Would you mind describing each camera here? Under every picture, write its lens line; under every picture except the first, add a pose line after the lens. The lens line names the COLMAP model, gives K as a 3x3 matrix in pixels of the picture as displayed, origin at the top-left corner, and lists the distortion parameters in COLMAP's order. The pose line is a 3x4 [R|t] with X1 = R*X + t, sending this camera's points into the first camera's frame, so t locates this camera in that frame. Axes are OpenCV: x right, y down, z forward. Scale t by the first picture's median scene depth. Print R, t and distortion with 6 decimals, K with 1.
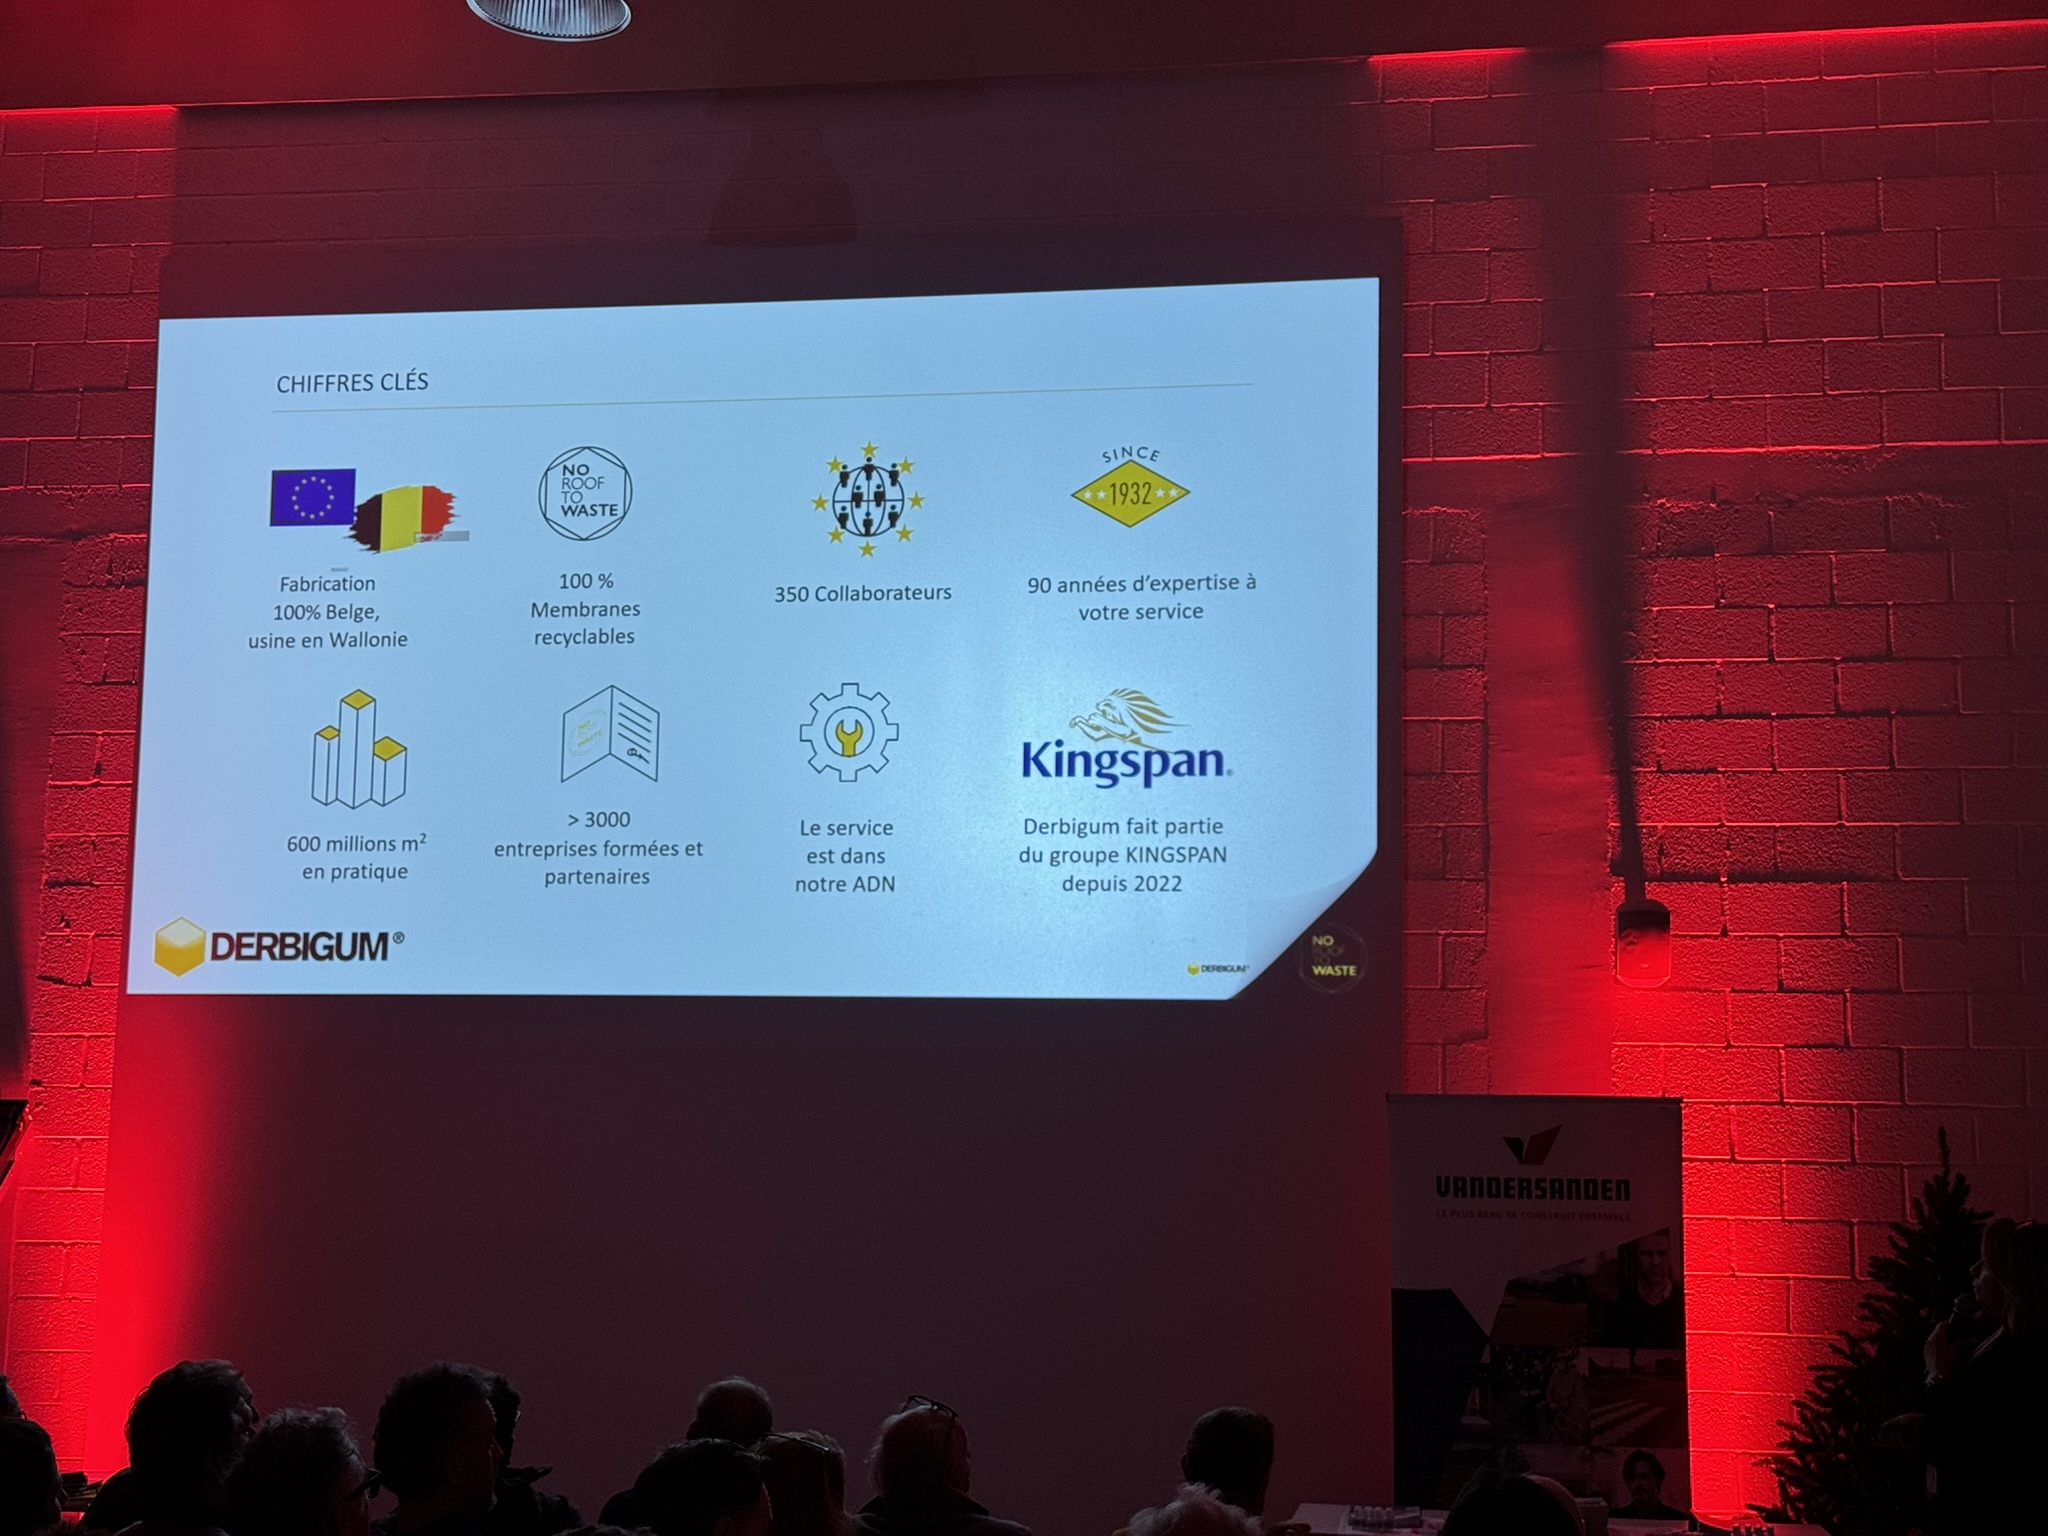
lens RADIAL K [[2837.1, 0, 1017.1], [0, 2837.1, 782.1], [0, 0, 1]] dist [0.168207, -0.303605]
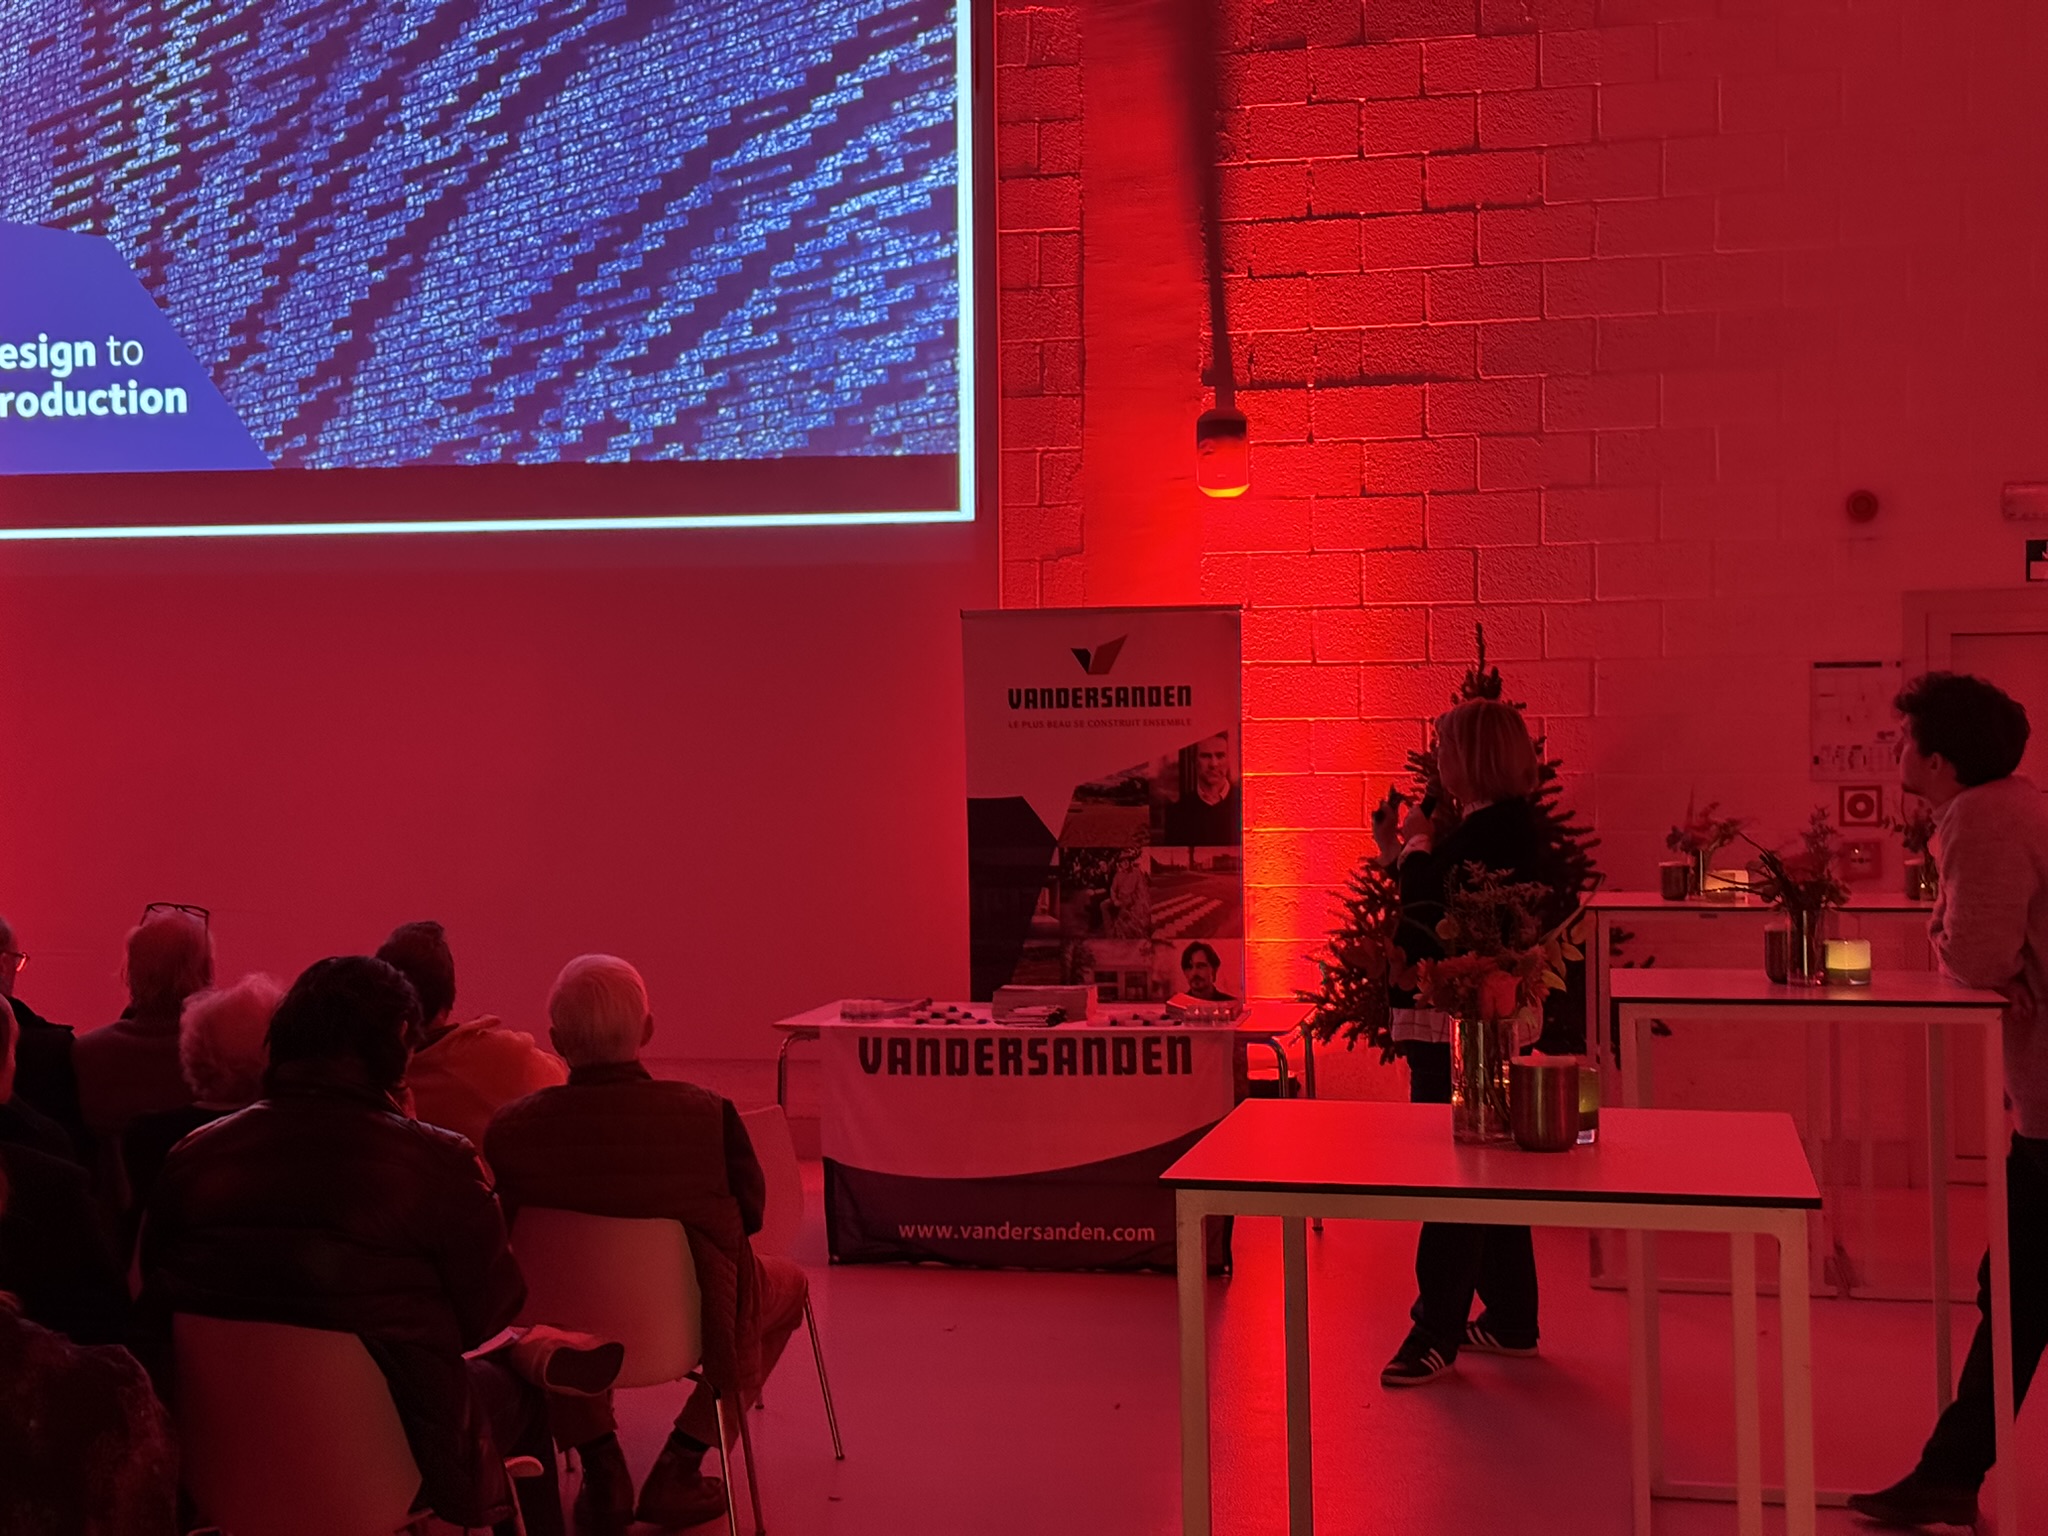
lens RADIAL K [[2837.1, 0, 1017.1], [0, 2837.1, 782.1], [0, 0, 1]] dist [0.168207, -0.303605]
pose [[0.998742, -0.025387, -0.043231, 0.184114], [0.031901, 0.987022, 0.157385, 0.010794], [0.038675, -0.158566, 0.986591, -0.006290]]
